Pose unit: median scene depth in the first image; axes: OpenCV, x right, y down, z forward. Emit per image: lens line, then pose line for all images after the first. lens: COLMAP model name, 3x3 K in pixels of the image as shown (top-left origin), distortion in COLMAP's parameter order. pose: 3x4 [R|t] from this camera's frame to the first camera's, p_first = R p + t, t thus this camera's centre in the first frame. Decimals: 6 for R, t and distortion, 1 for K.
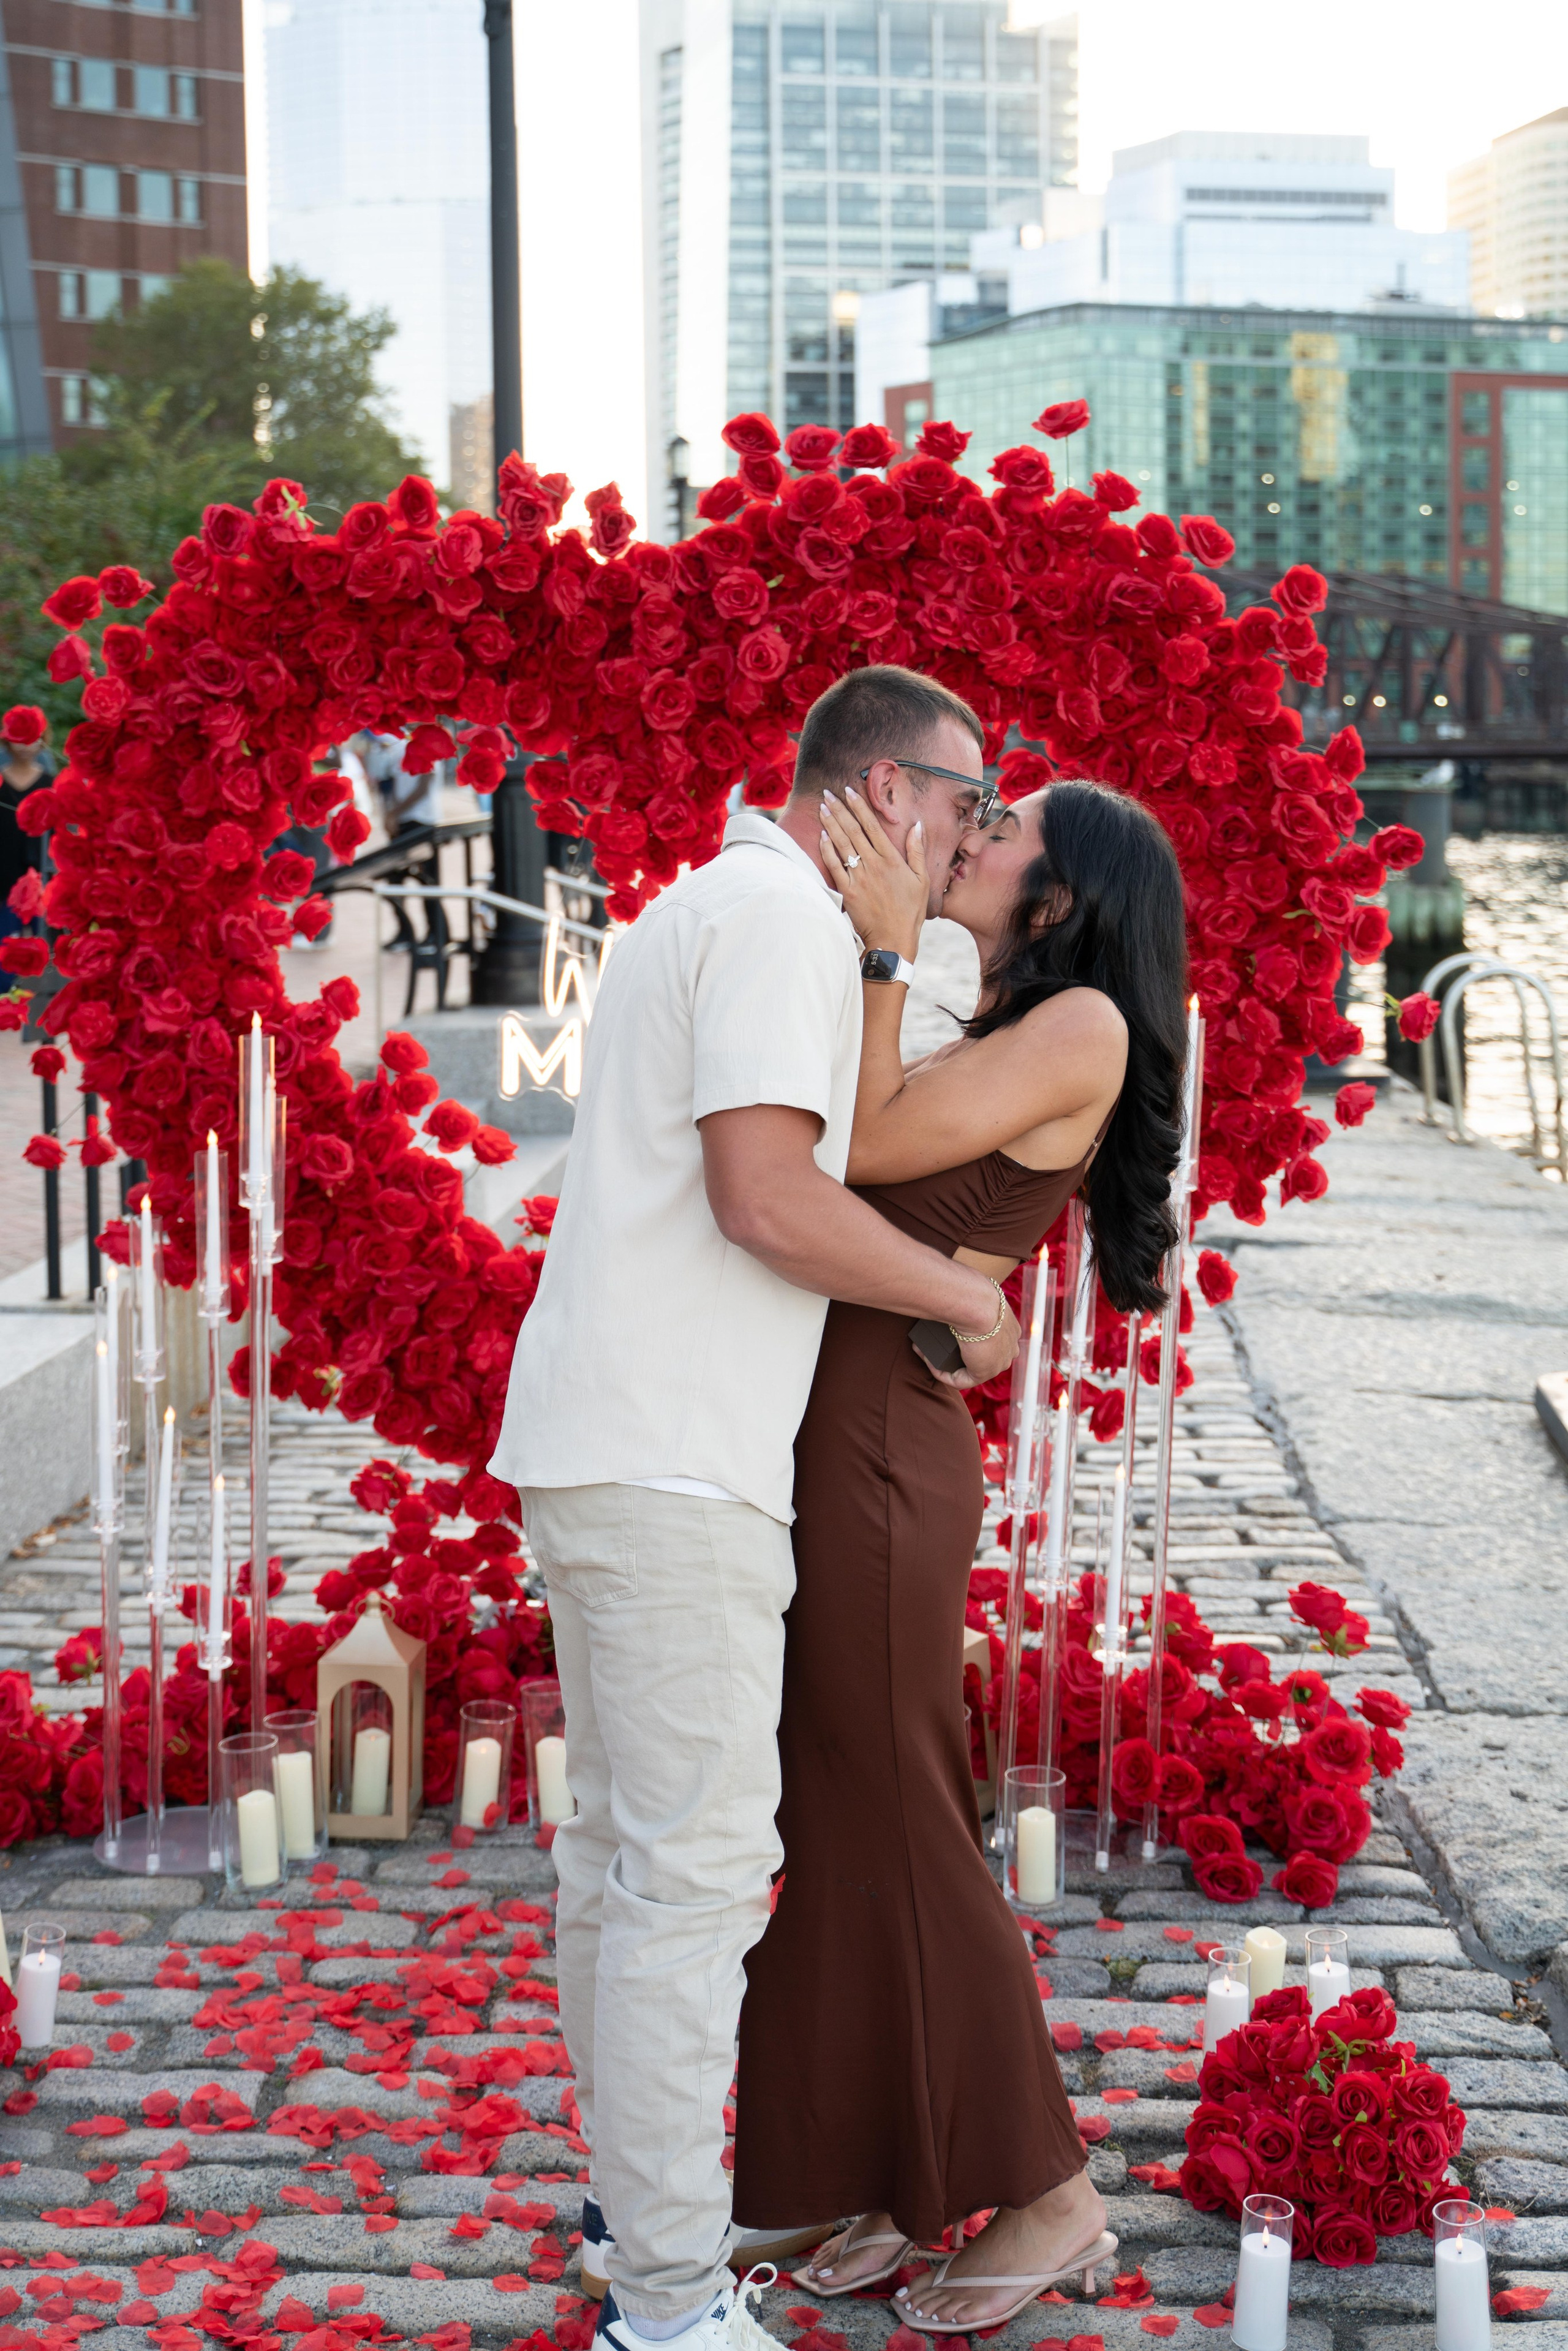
lens RADIAL K [[3032.4, 0, 747.6], [0, 3032.4, 972.0], [0, 0, 1]] dist [0.032238, 0.000000]
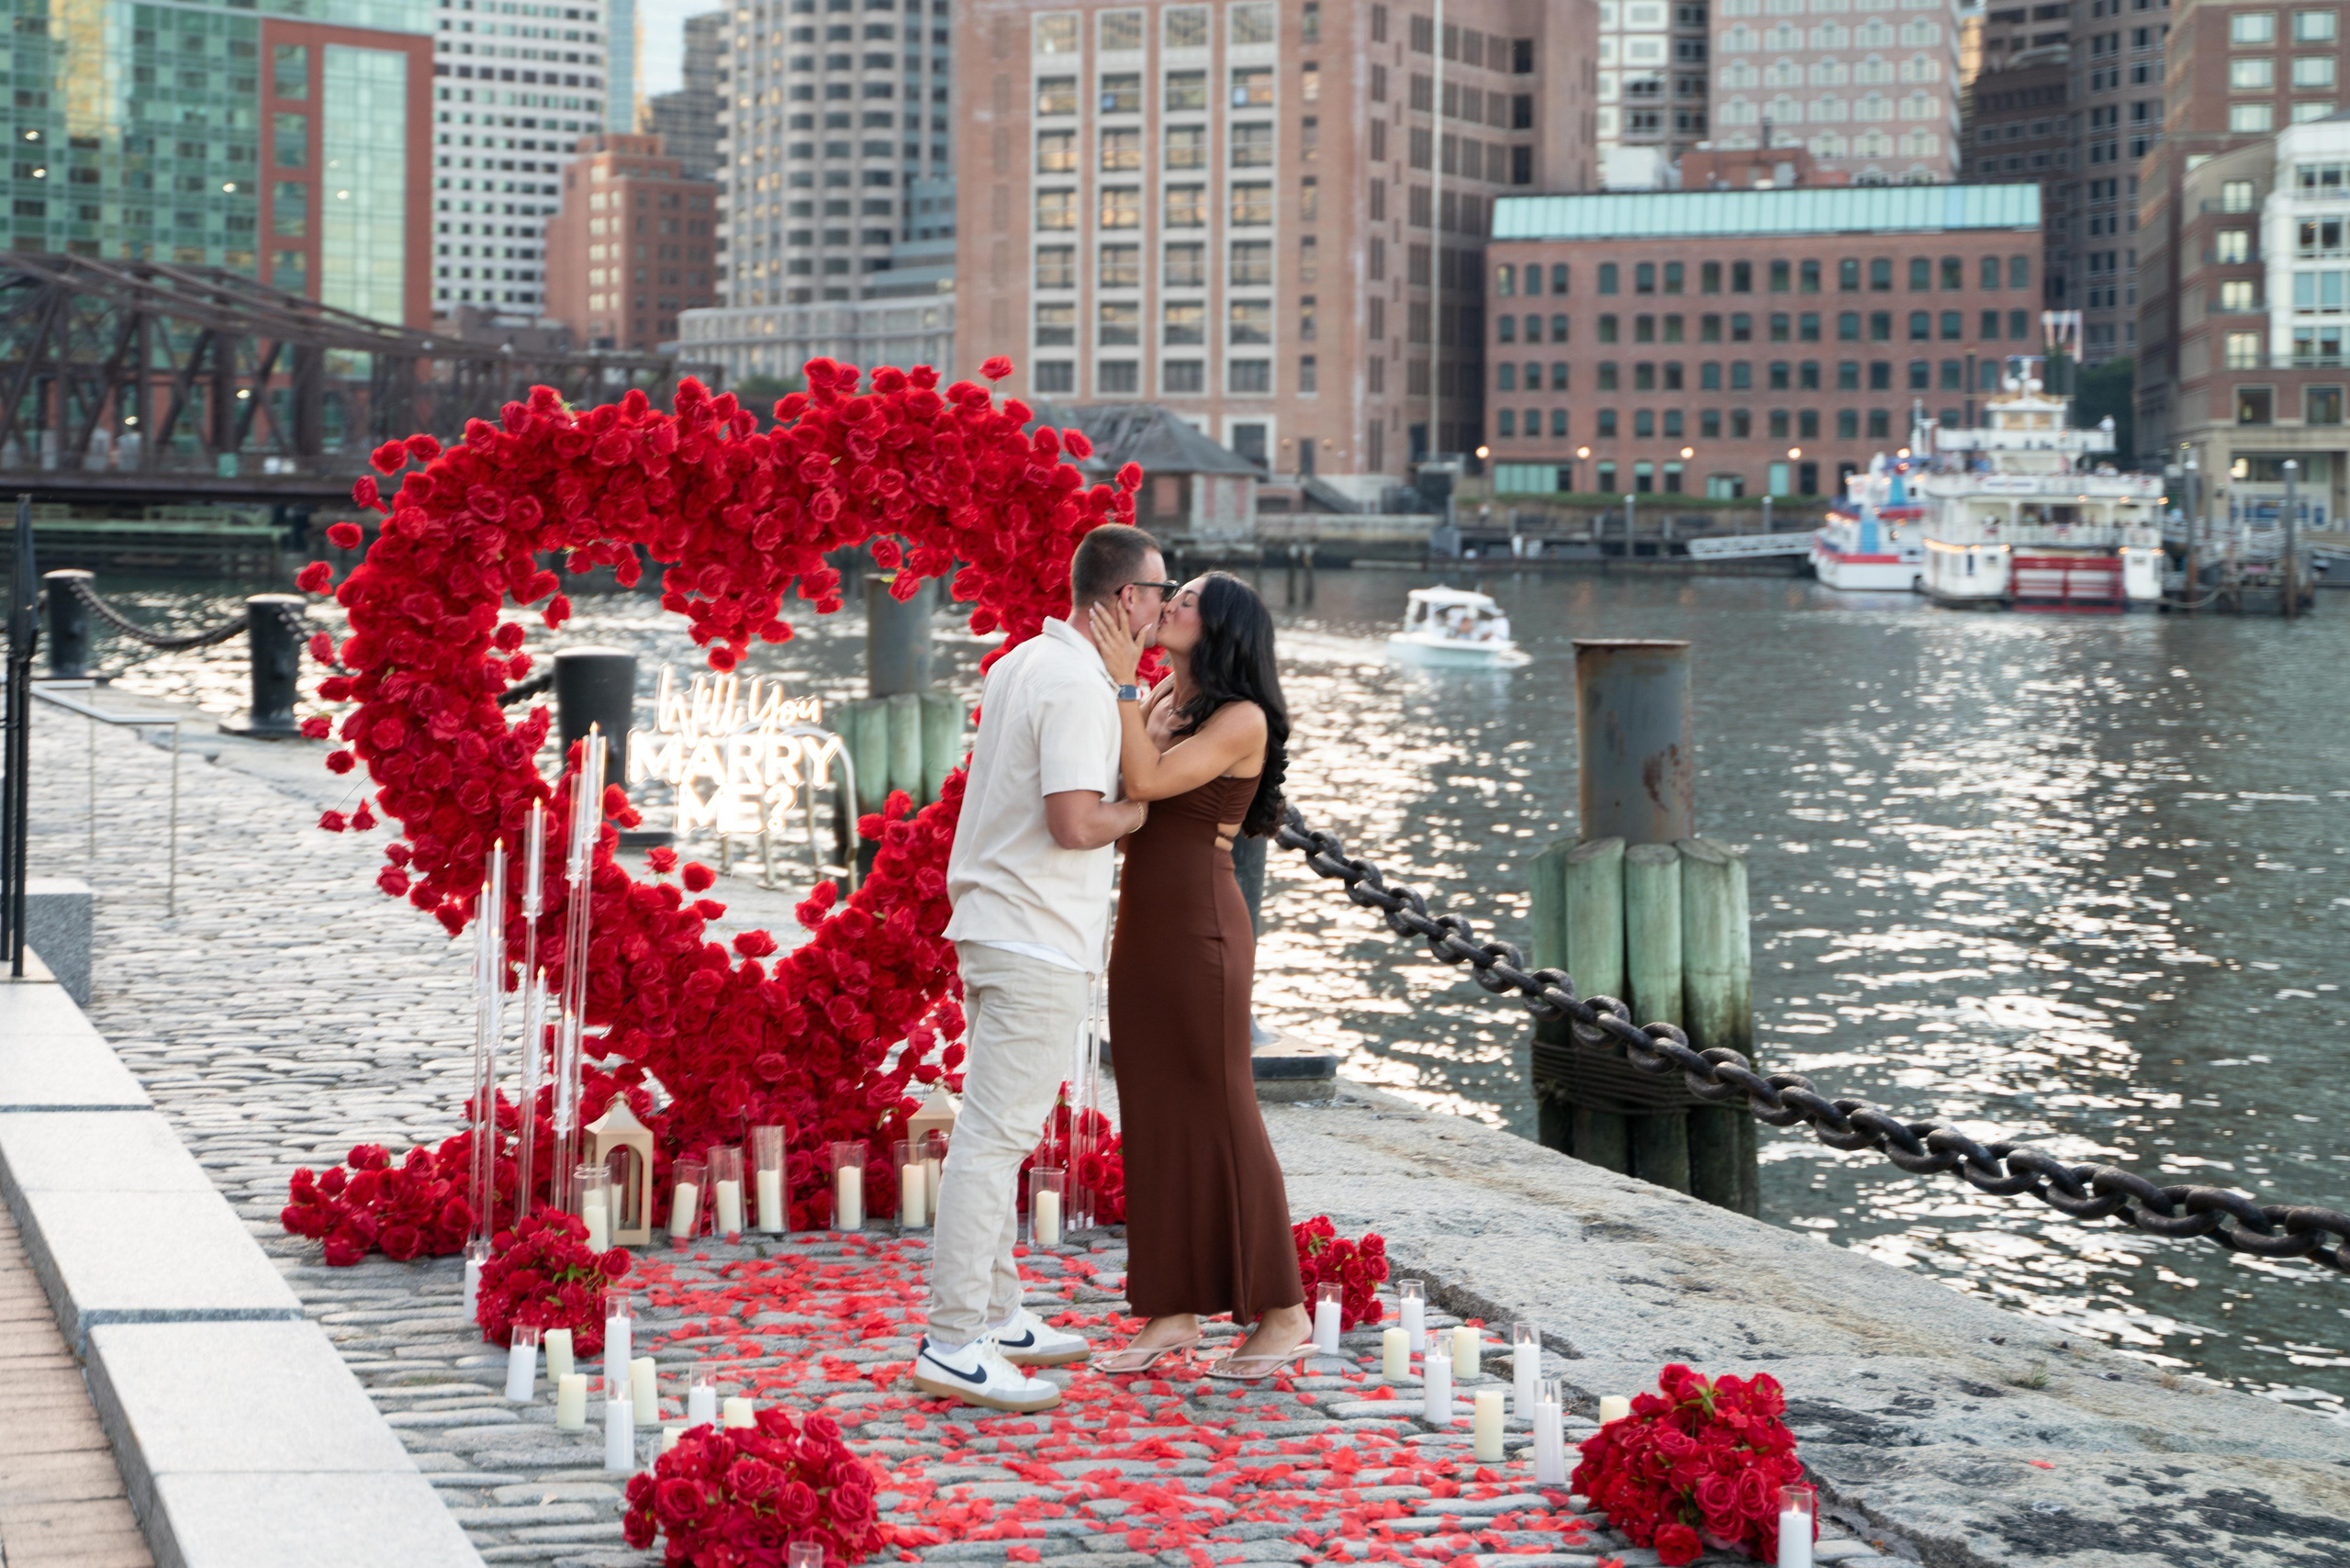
lens RADIAL K [[3896.1, 0, 788.6], [0, 3896.1, 540.9], [0, 0, 1]] dist [0.147719, 0.000000]
pose [[0.932935, 0.022354, 0.359351, -0.747774], [-0.001739, 0.998339, -0.057588, 0.033064], [-0.360041, 0.053101, 0.931424, -0.907702]]
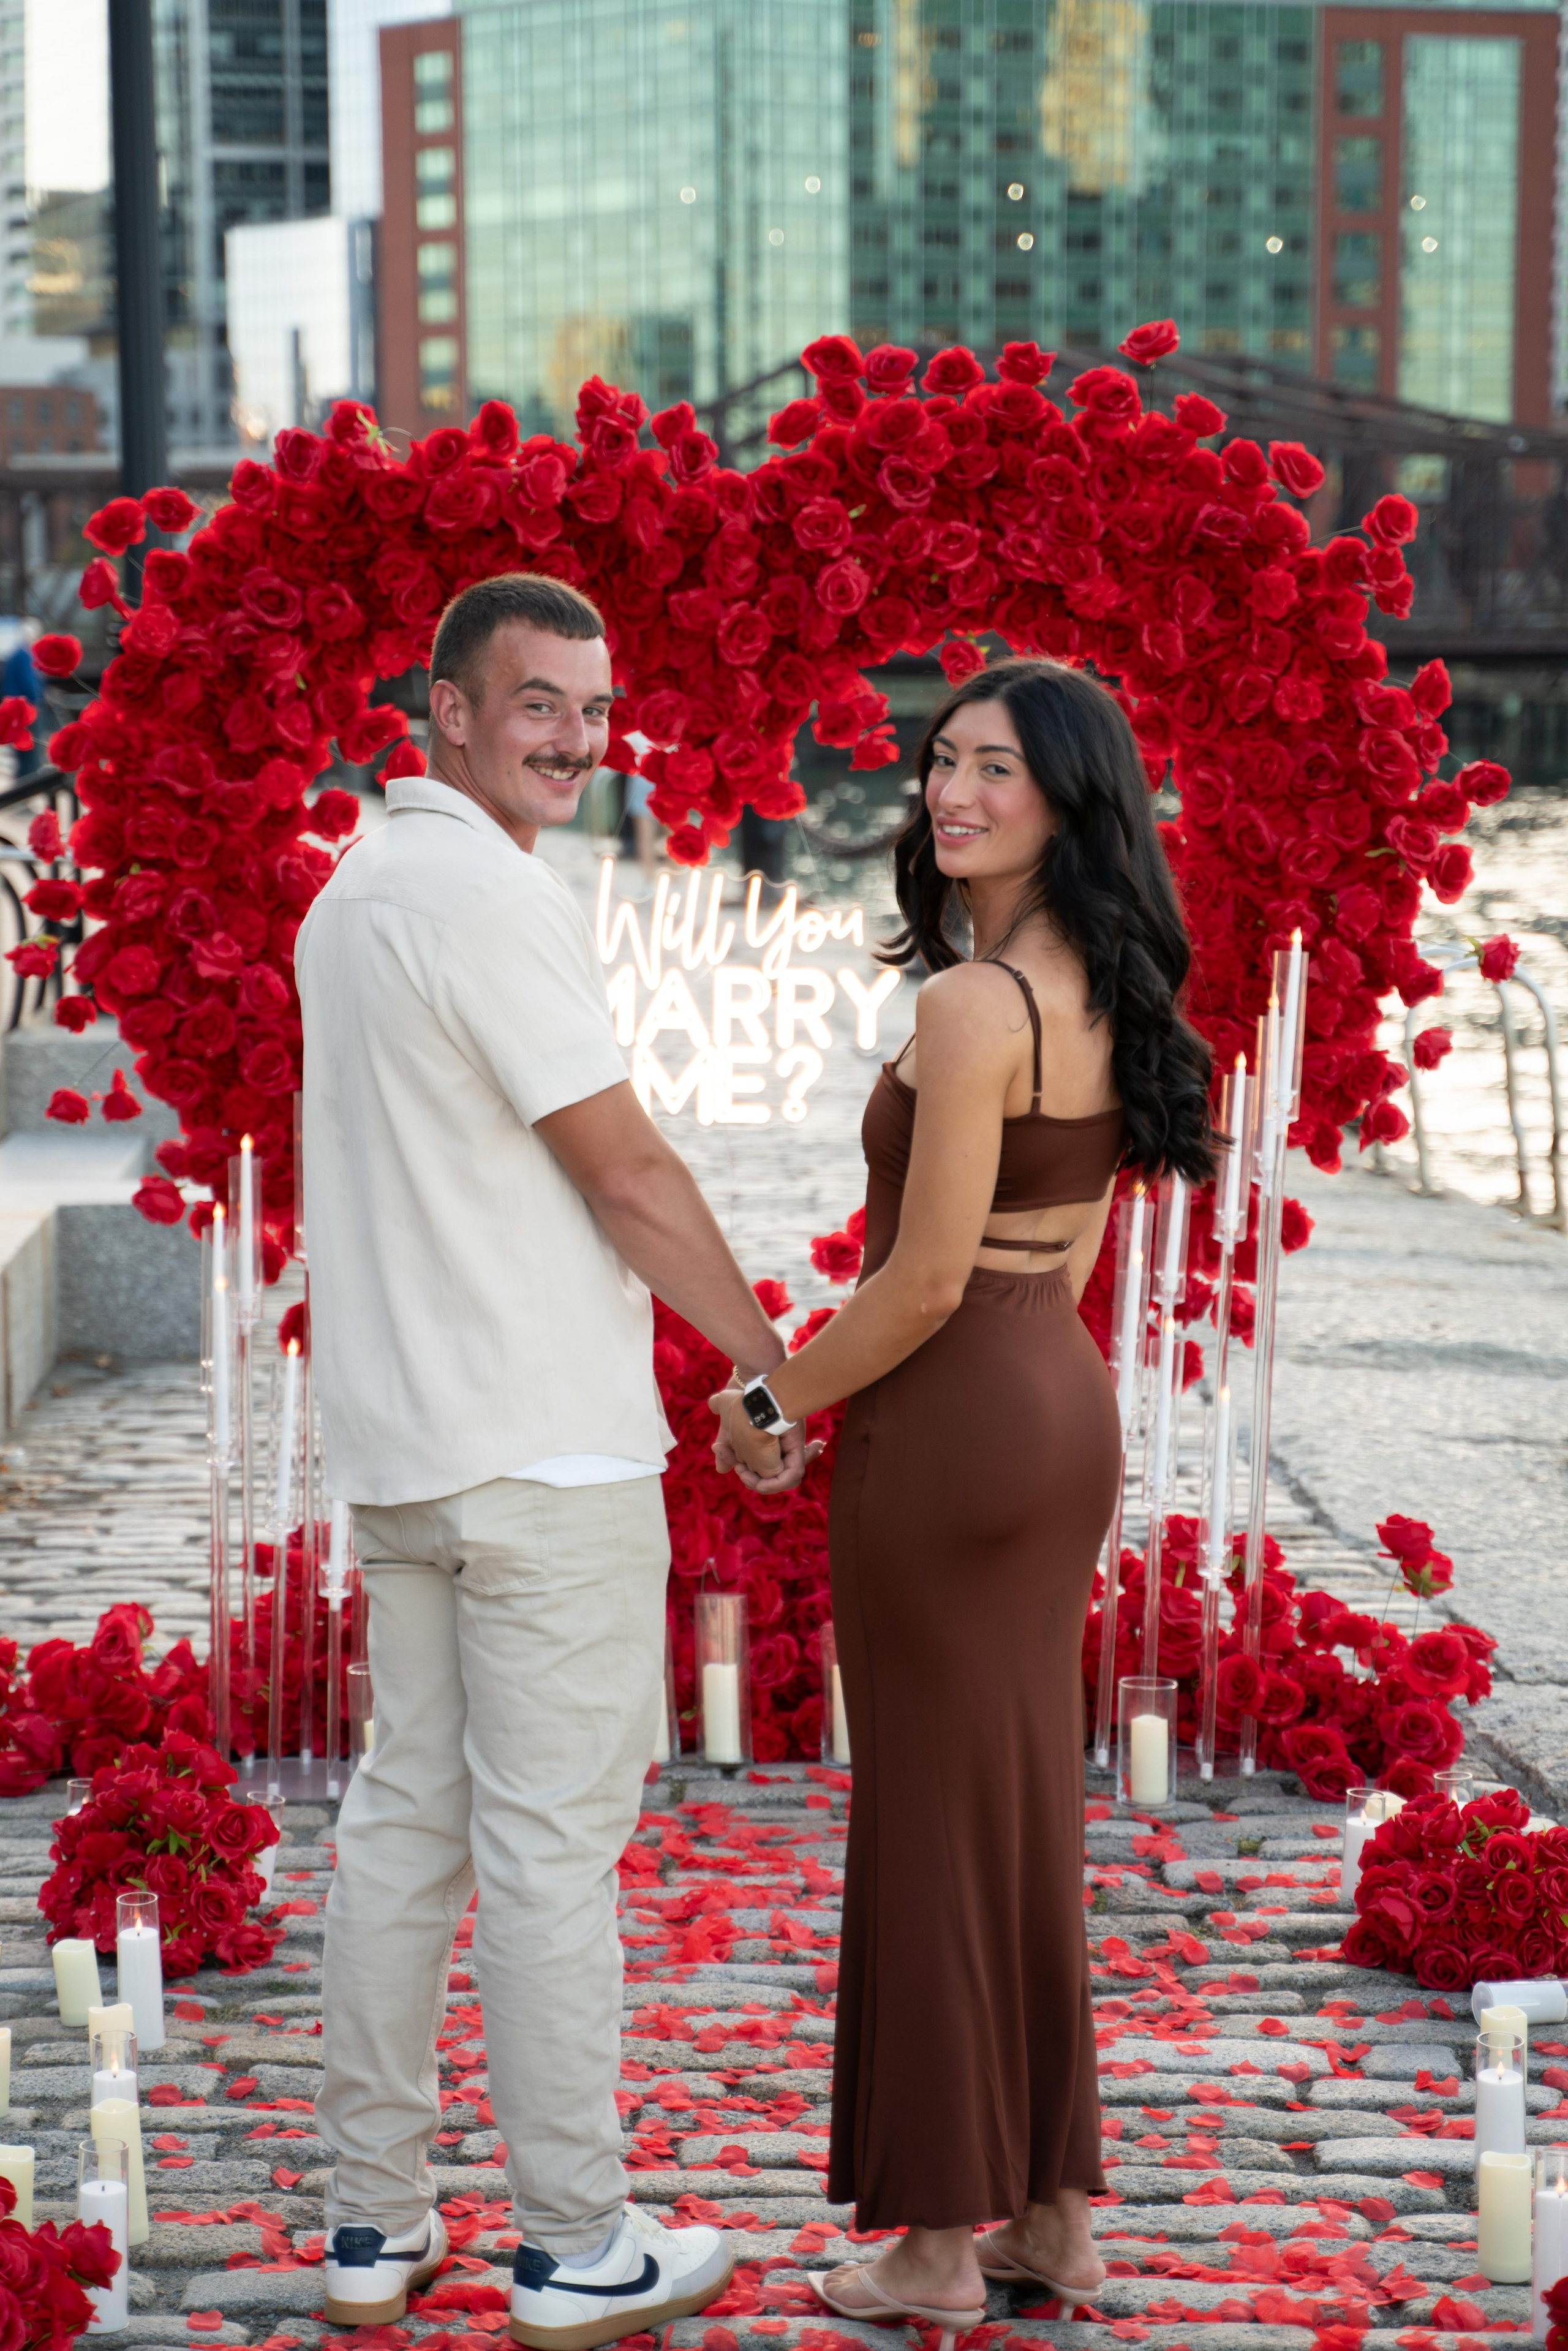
lens RADIAL K [[5029.2, 0, 547.6], [0, 5029.2, 1220.9], [0, 0, 1]] dist [0.273447, 0.000000]
pose [[0.996832, -0.004906, 0.079385, -0.217349], [0.001684, 0.999174, 0.040607, 0.032693], [-0.079519, -0.040344, 0.996017, -0.615079]]
